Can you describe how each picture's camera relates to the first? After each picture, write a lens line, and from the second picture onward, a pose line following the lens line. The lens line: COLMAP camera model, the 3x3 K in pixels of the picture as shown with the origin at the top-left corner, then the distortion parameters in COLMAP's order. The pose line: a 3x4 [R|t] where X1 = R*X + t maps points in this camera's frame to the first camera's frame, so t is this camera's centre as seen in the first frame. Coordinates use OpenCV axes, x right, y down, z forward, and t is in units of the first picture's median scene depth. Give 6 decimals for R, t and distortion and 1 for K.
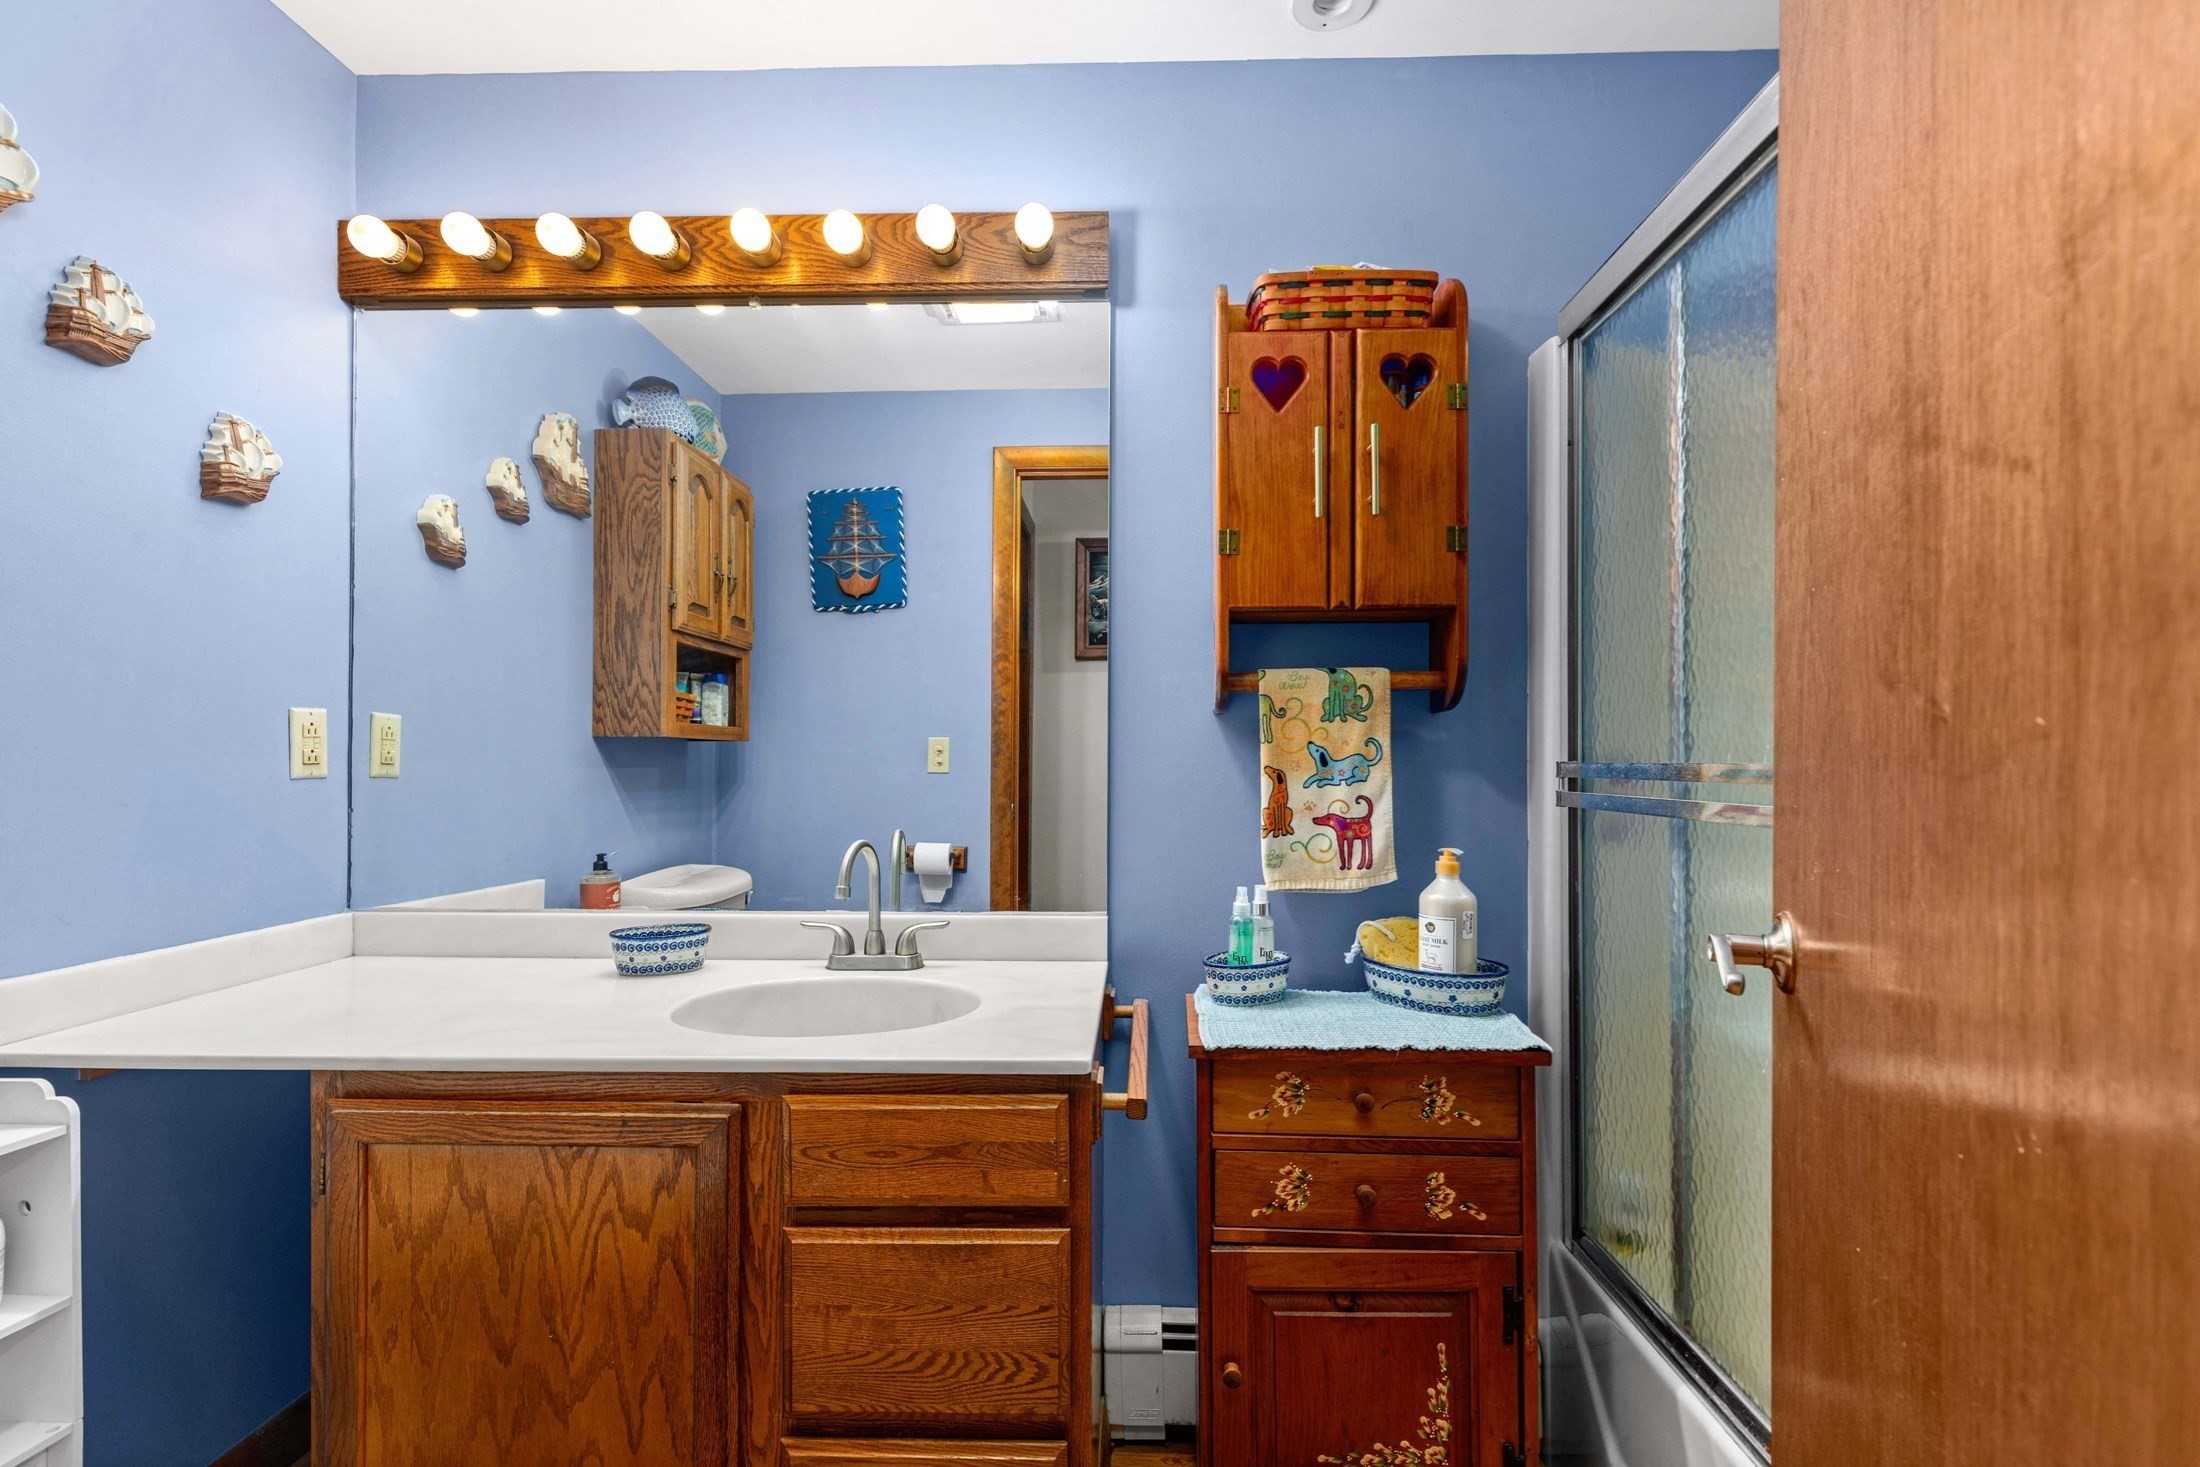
lens RADIAL K [[1001.2, 0, 1106.4], [0, 1001.2, 750.3], [0, 0, 1]] dist [0.007961, -0.001842]
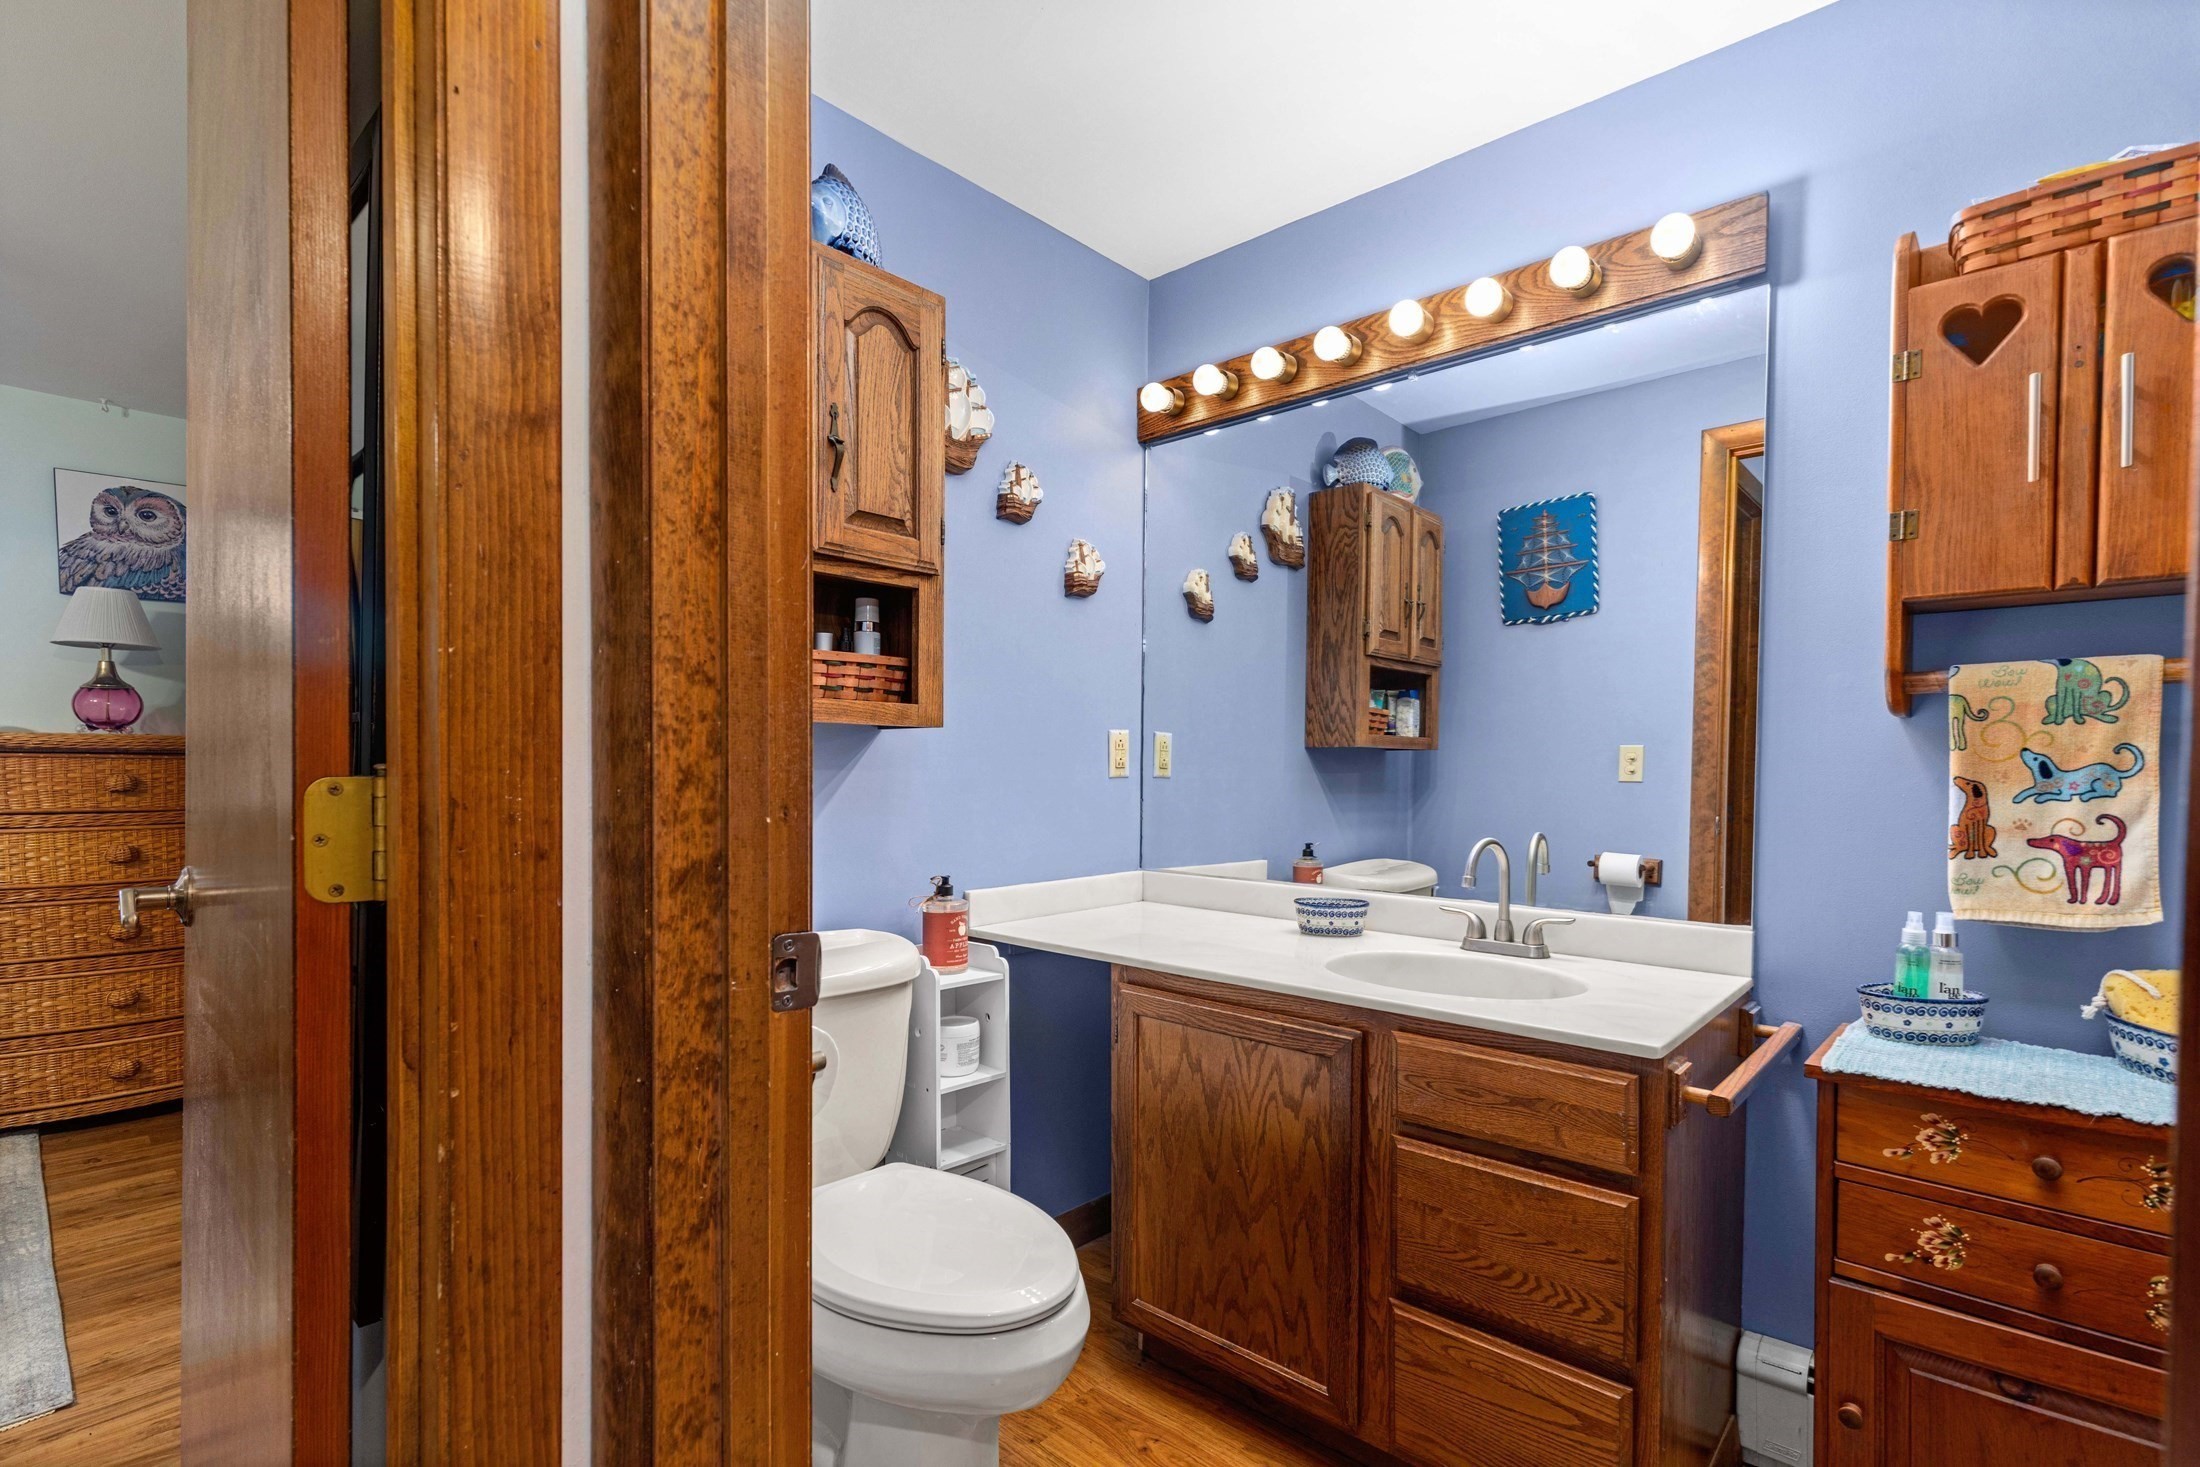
lens RADIAL K [[1001.2, 0, 1100.7], [0, 1001.2, 751.6], [0, 0, 1]] dist [0.007961, -0.001842]
pose [[0.757414, -0.004491, -0.652920, 0.164194], [0.000168, 0.999978, -0.006683, -0.000221], [0.652935, 0.004952, 0.757398, -0.146566]]
